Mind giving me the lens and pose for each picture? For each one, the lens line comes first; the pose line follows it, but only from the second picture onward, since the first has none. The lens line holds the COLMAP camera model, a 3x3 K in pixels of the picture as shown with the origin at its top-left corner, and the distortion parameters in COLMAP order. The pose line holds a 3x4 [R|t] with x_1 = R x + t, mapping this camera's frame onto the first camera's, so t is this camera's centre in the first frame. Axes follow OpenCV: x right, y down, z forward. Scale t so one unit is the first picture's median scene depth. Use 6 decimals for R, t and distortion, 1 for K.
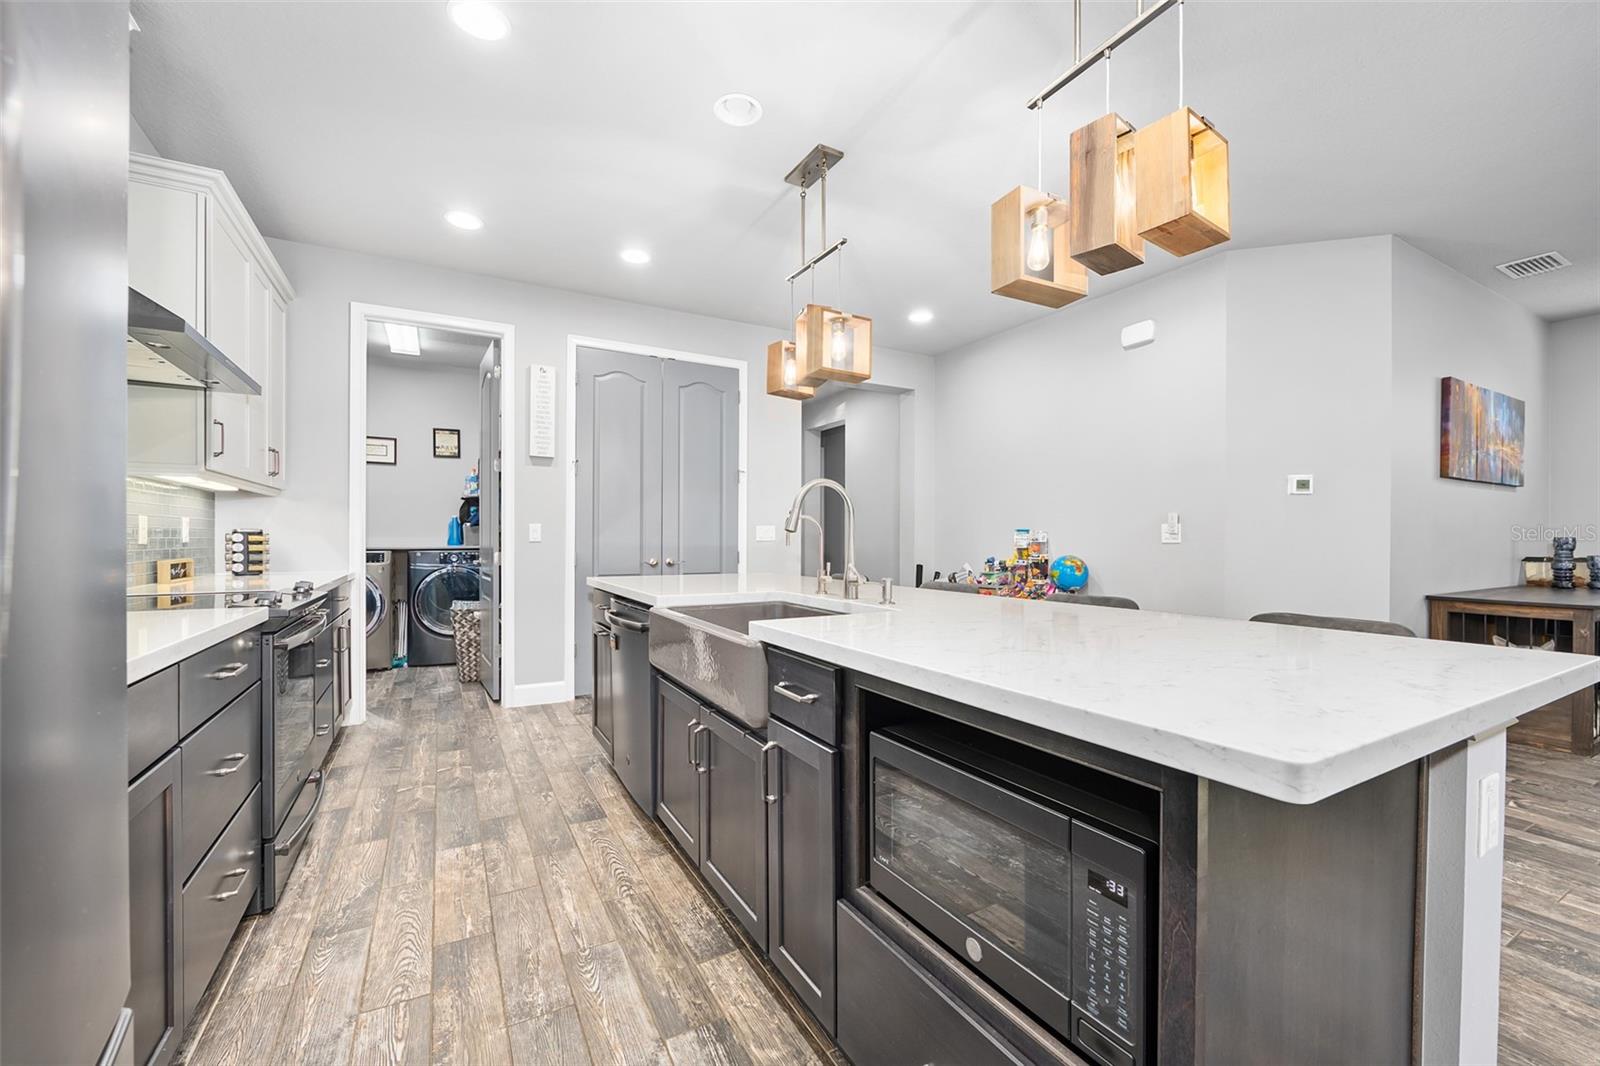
lens RADIAL K [[662.3, 0, 809.2], [0, 662.3, 548.2], [0, 0, 1]] dist [-0.002302, -0.001438]
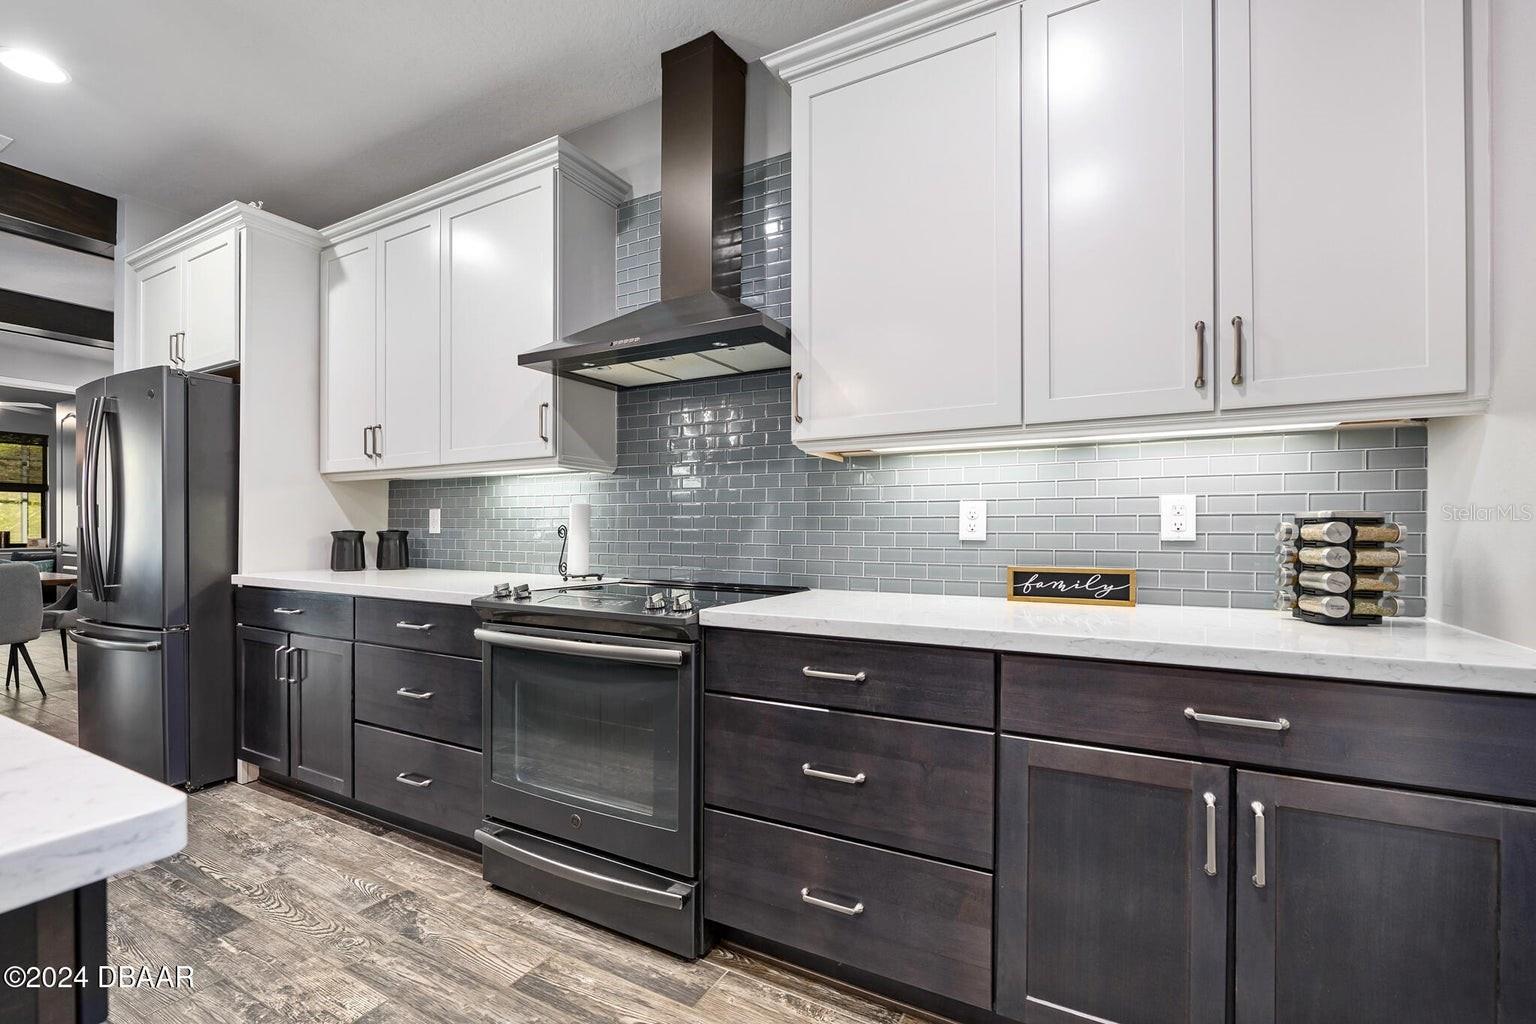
lens RADIAL K [[635.8, 0, 783.6], [0, 635.8, 540.1], [0, 0, 1]] dist [-0.002302, -0.001438]
pose [[-0.828830, 0.001277, -0.559499, -0.347687], [-0.018369, 0.999396, 0.029493, -0.016143], [0.559199, 0.034722, -0.828306, 1.119071]]
